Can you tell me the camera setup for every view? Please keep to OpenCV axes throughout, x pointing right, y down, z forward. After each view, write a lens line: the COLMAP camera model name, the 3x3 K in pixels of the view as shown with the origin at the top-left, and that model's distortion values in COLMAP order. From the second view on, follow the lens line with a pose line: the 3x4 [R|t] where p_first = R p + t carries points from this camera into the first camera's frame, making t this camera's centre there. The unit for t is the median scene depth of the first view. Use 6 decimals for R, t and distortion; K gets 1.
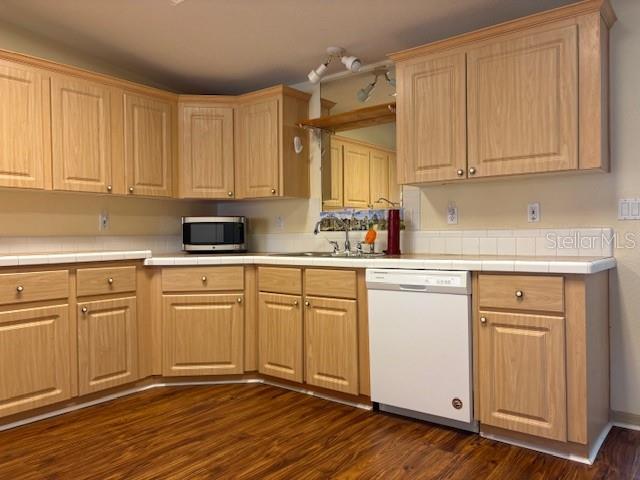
lens RADIAL K [[486.5, 0, 321.3], [0, 486.5, 240.5], [0, 0, 1]] dist [0.045878, -0.047470]
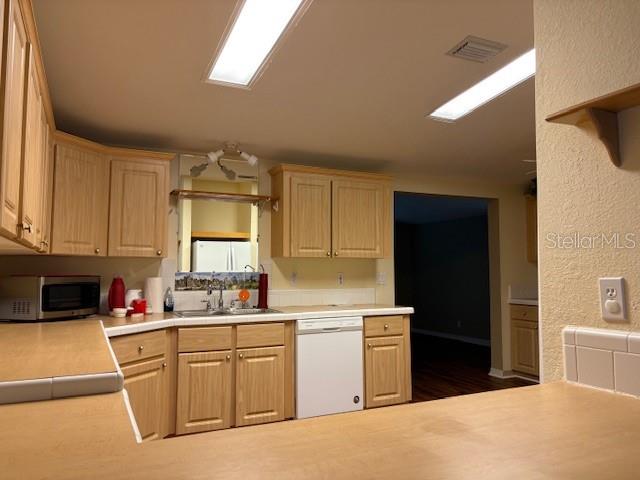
lens RADIAL K [[486.5, 0, 323.2], [0, 486.5, 235.5], [0, 0, 1]] dist [0.045878, -0.047470]
pose [[0.434354, 0.077121, 0.897435, -1.192274], [0.004817, 0.996115, -0.087932, -0.062956], [-0.900729, 0.042517, 0.432295, 0.352194]]
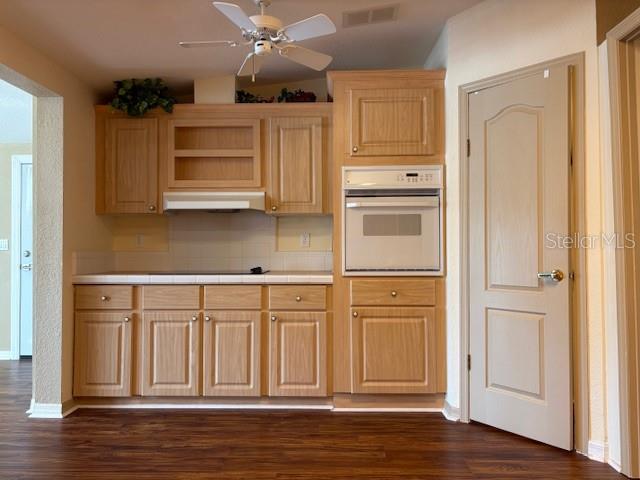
lens RADIAL K [[486.5, 0, 315.7], [0, 486.5, 240.0], [0, 0, 1]] dist [0.045878, -0.047470]
pose [[-0.589133, 0.034409, 0.807303, -0.247373], [0.023125, 0.999402, -0.025721, -0.015866], [-0.807705, 0.003516, -0.589576, 0.804491]]
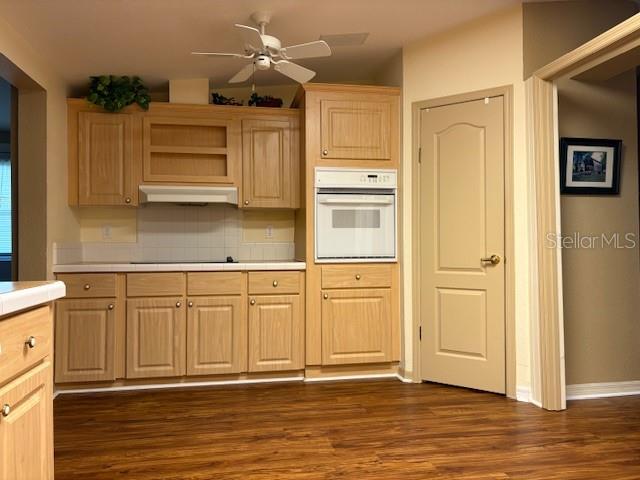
lens RADIAL K [[486.5, 0, 317.9], [0, 486.5, 237.4], [0, 0, 1]] dist [0.045878, -0.047470]
pose [[-0.744744, 0.030969, 0.666631, -0.236291], [0.025566, 0.999513, -0.017870, -0.003349], [-0.666860, 0.003735, -0.745174, 1.066453]]
